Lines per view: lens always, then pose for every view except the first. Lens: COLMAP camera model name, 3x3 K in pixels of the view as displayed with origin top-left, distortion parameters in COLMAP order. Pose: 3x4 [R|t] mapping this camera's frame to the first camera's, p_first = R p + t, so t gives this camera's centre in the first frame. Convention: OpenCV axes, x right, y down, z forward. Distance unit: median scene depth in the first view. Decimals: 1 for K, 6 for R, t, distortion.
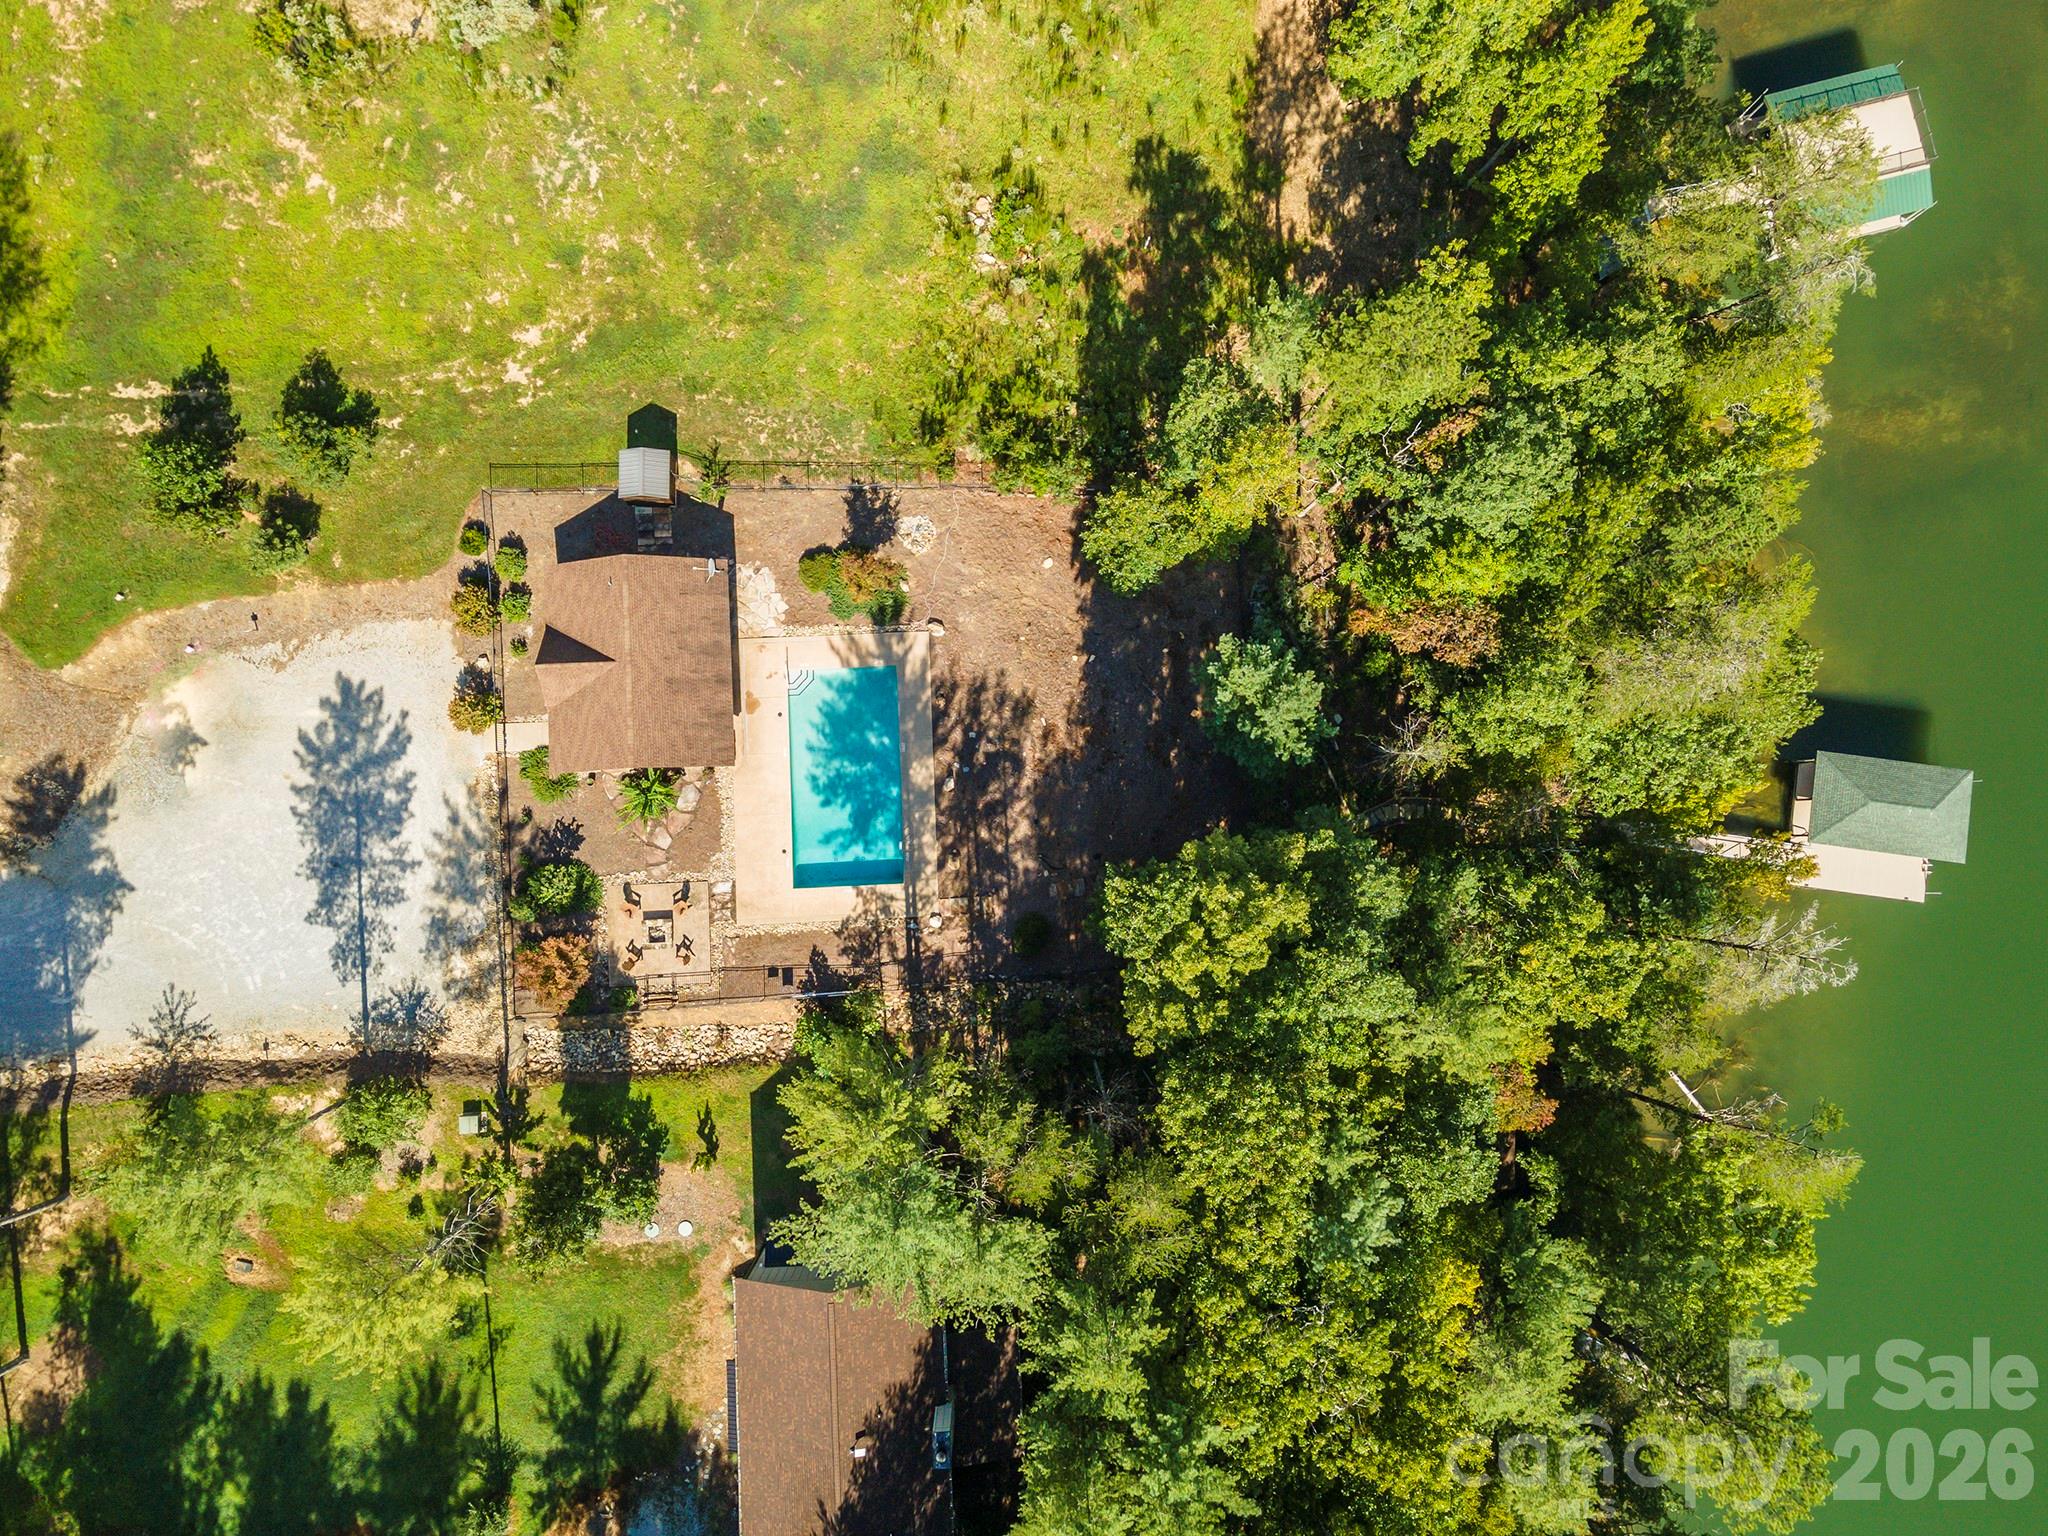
lens RADIAL K [[1486.1, 0, 1006.5], [0, 1486.1, 765.1], [0, 0, 1]] dist [0.037594, 0.029944]
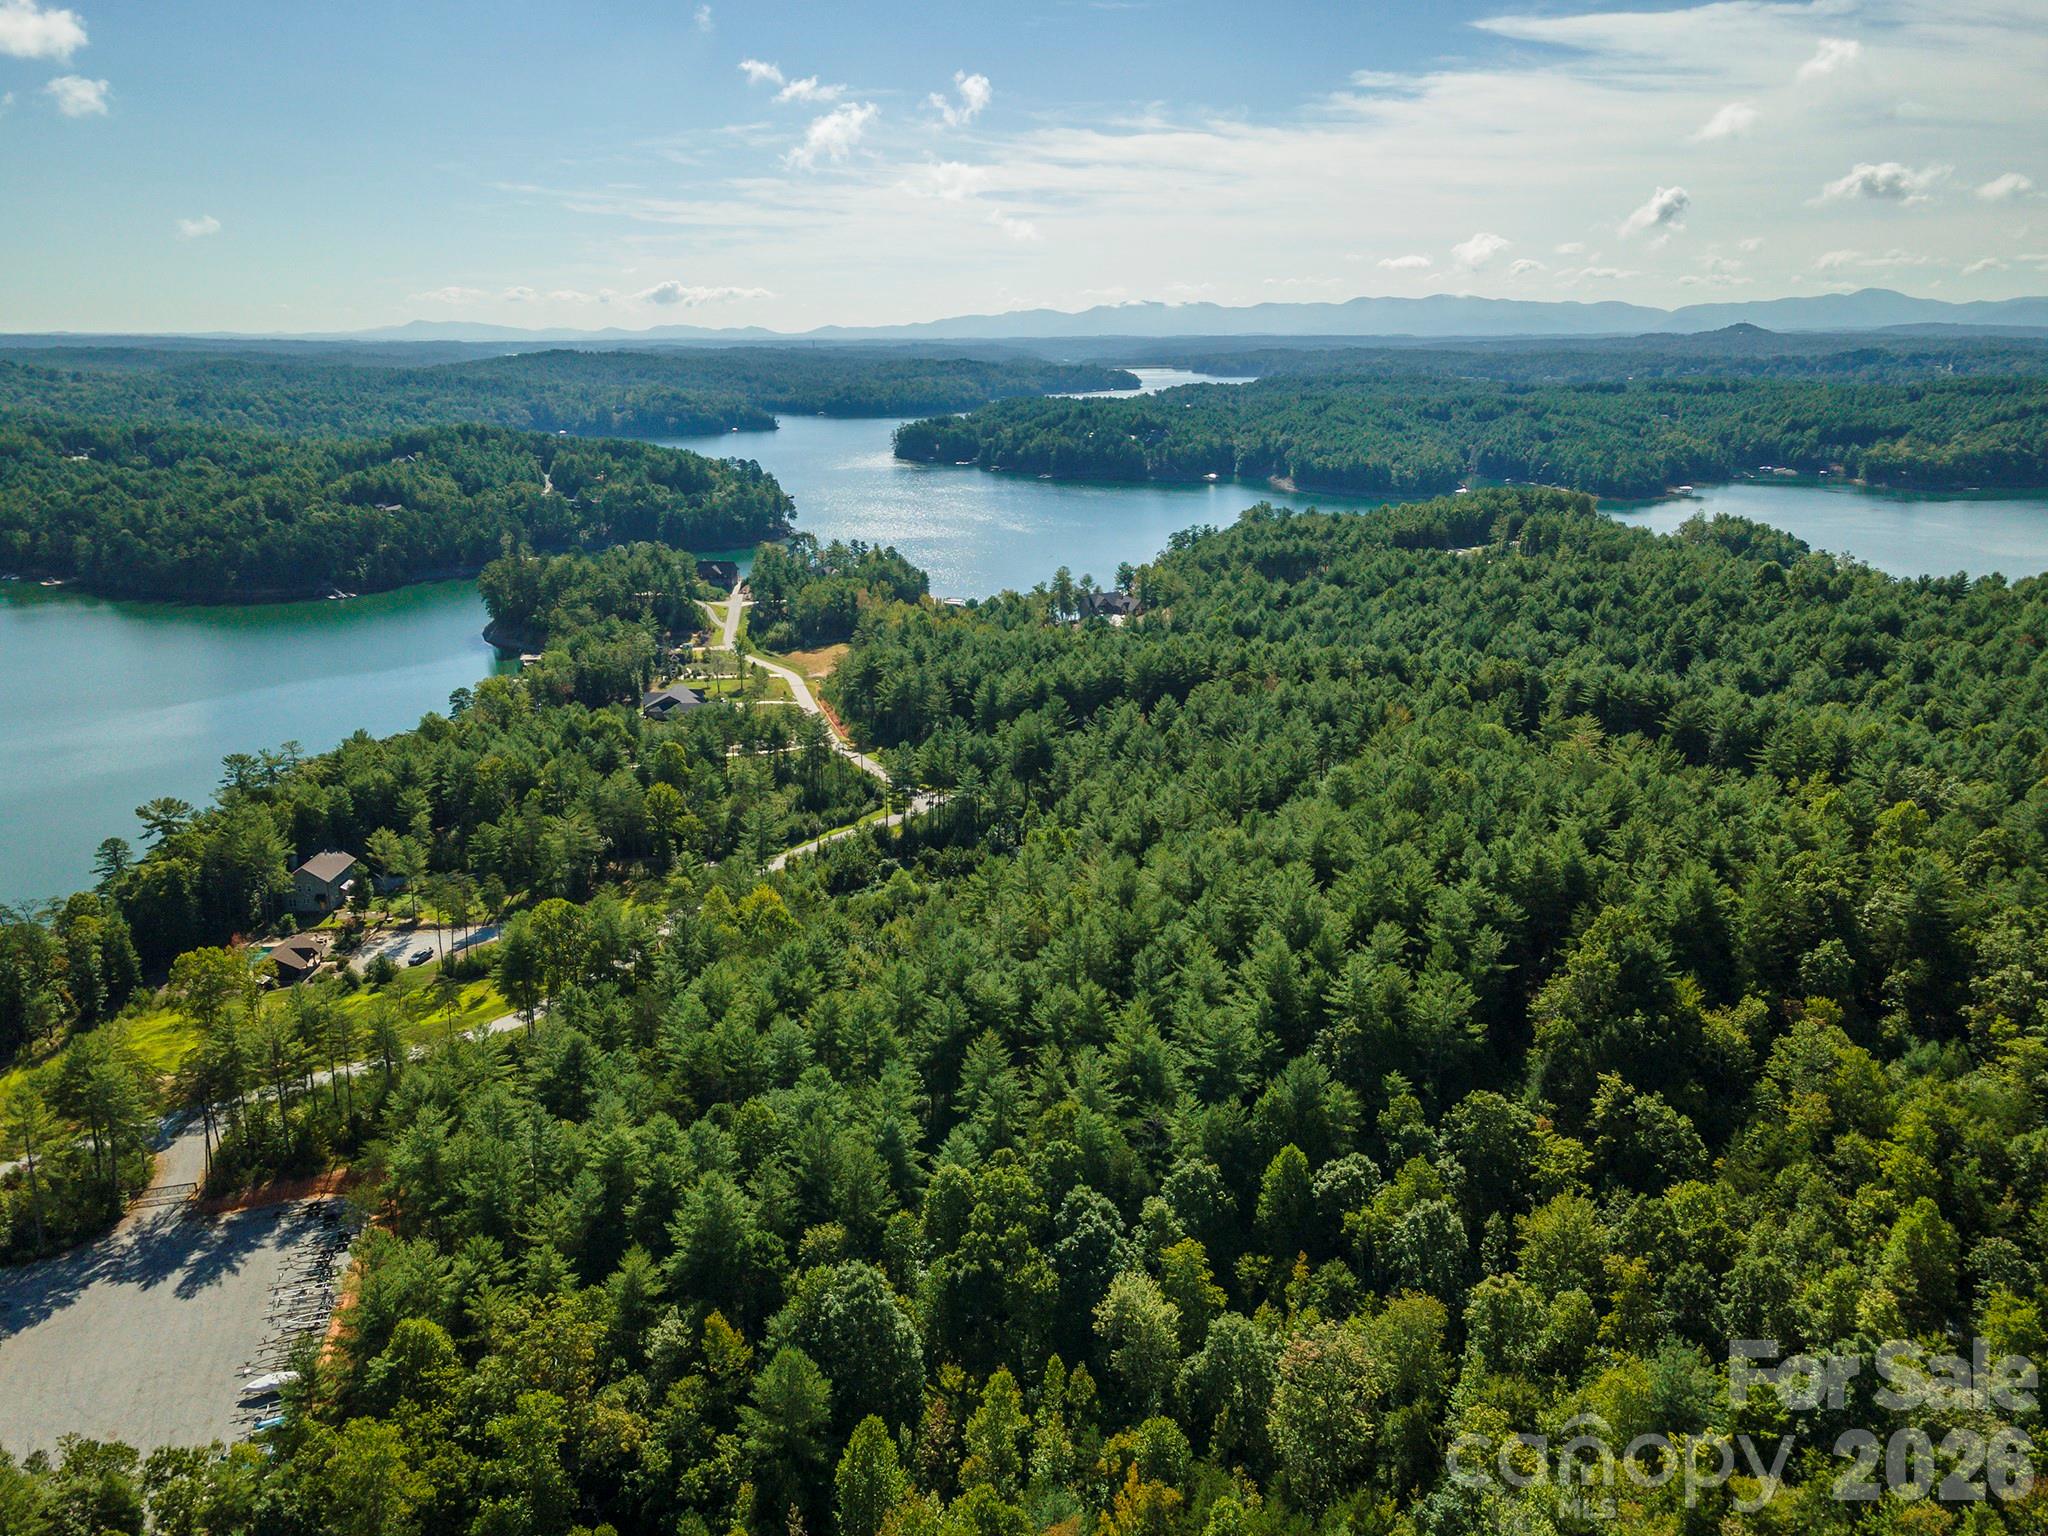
lens RADIAL K [[1486.1, 0, 1010.0], [0, 1486.1, 760.0], [0, 0, 1]] dist [0.037594, 0.029944]
pose [[-0.999674, -0.017256, 0.018838, -2.046594], [0.022362, -0.234544, 0.971848, -3.438675], [-0.012351, 0.971952, 0.234854, -0.352310]]
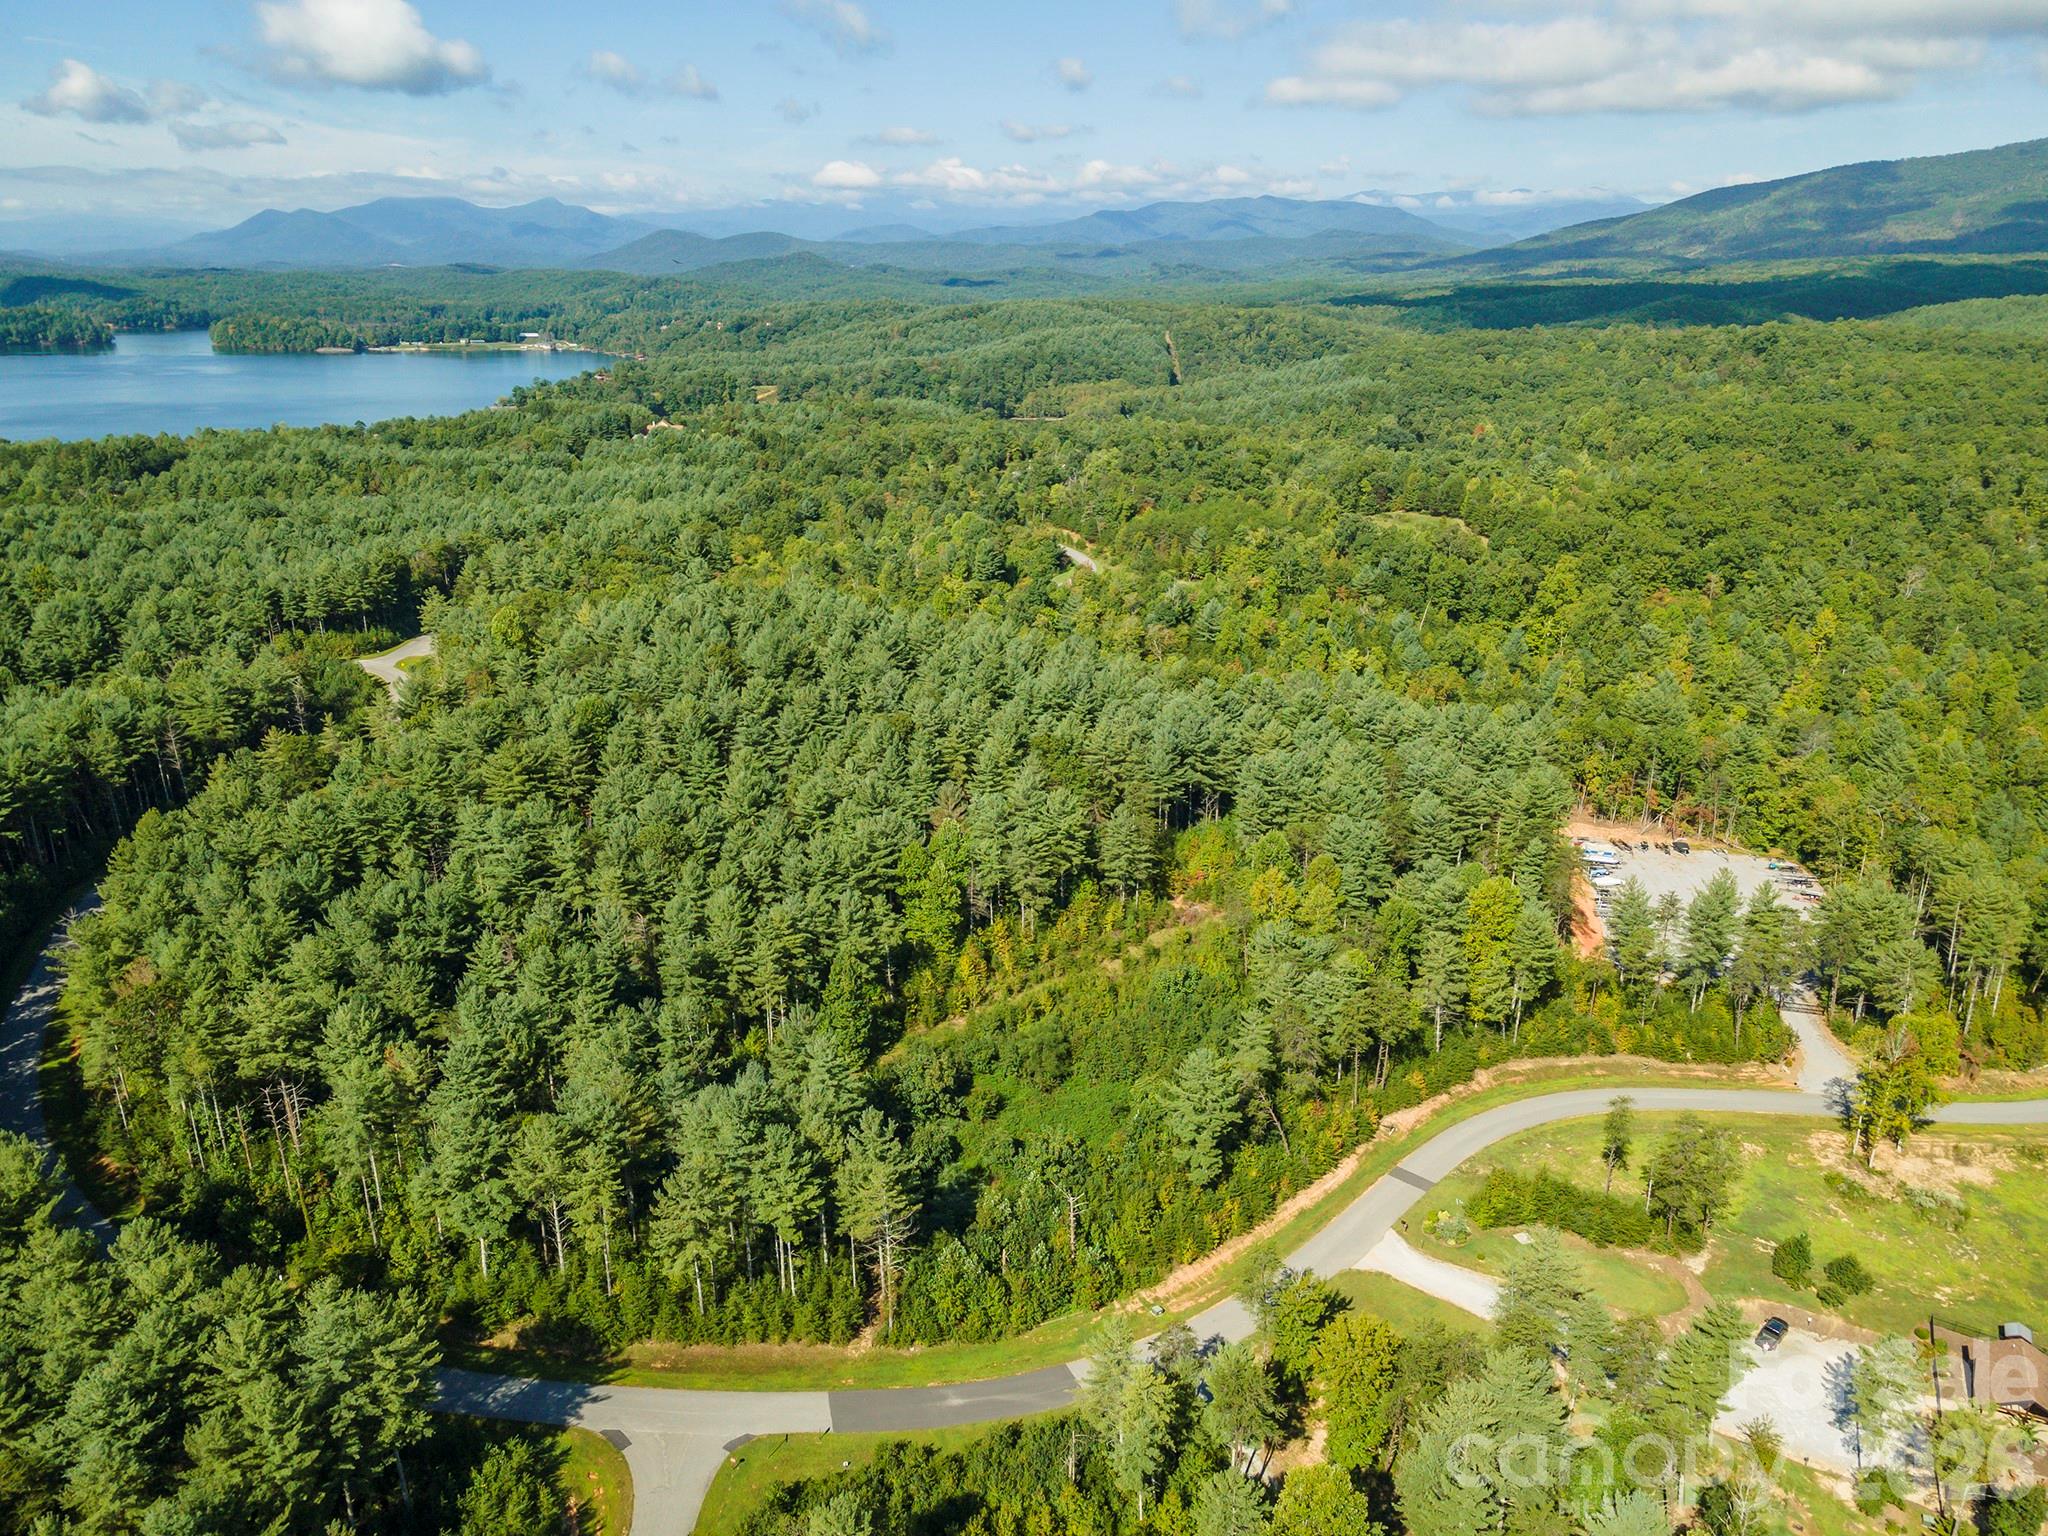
lens RADIAL K [[1486.1, 0, 1016.7], [0, 1486.1, 766.6], [0, 0, 1]] dist [0.037594, 0.029944]
pose [[0.877913, 0.146619, -0.455820, -0.627417], [-0.478163, 0.318319, -0.818555, 2.045092], [0.025080, 0.936577, 0.349564, -0.581714]]
